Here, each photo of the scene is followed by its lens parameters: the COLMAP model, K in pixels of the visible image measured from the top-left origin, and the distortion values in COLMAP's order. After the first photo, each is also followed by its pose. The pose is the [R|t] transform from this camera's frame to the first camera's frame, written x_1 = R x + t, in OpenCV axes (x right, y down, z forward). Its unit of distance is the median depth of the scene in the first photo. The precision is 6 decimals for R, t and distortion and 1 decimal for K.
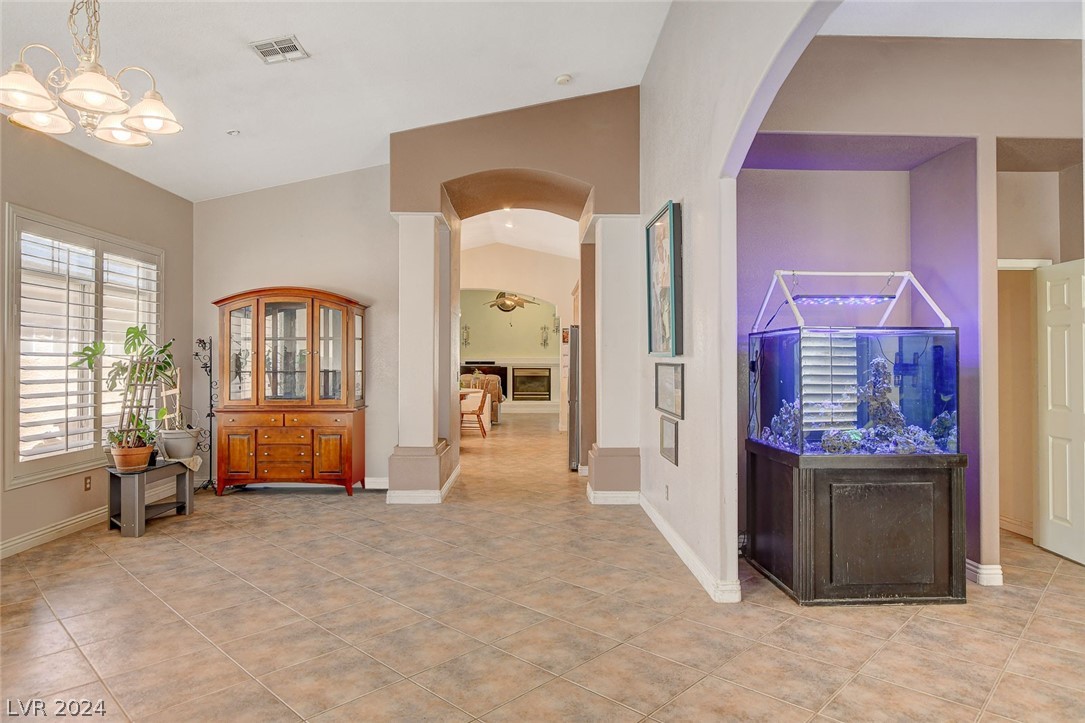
lens RADIAL K [[649.6, 0, 541.7], [0, 649.6, 350.9], [0, 0, 1]] dist [-0.008407, 0.000960]
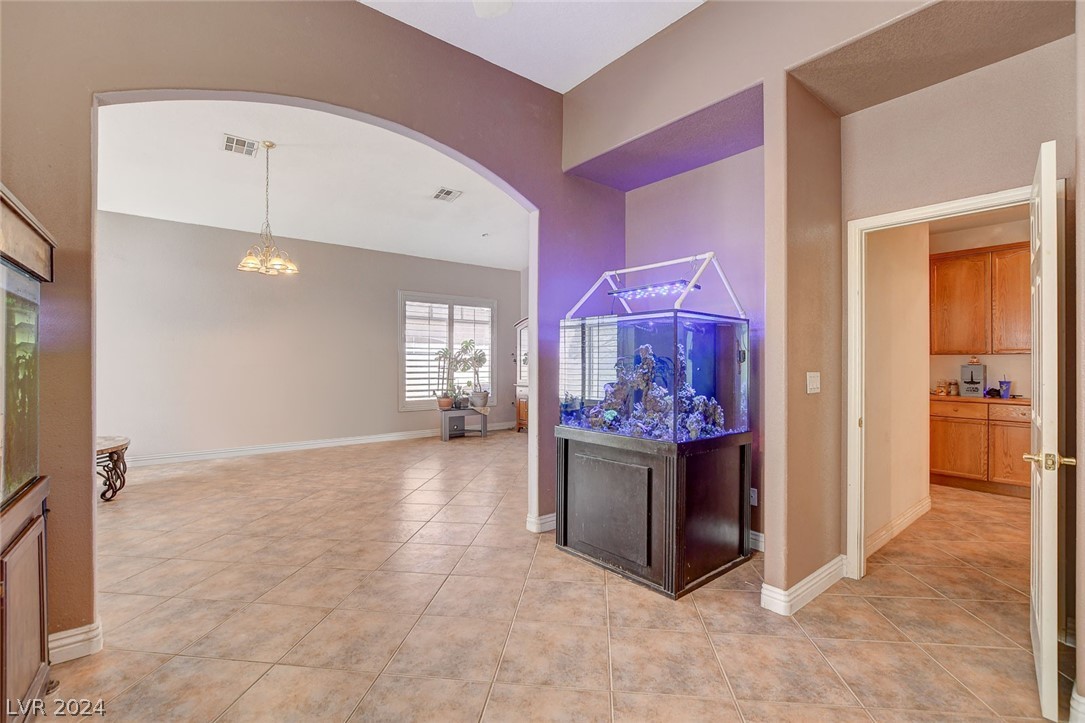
lens RADIAL K [[477.1, 0, 542.5], [0, 477.1, 361.5], [0, 0, 1]] dist [-0.016596, 0.000340]
pose [[0.614146, -0.001784, -0.789191, 0.802070], [0.012073, 0.999902, 0.007134, 0.024039], [0.789100, -0.013909, 0.614107, 0.312273]]
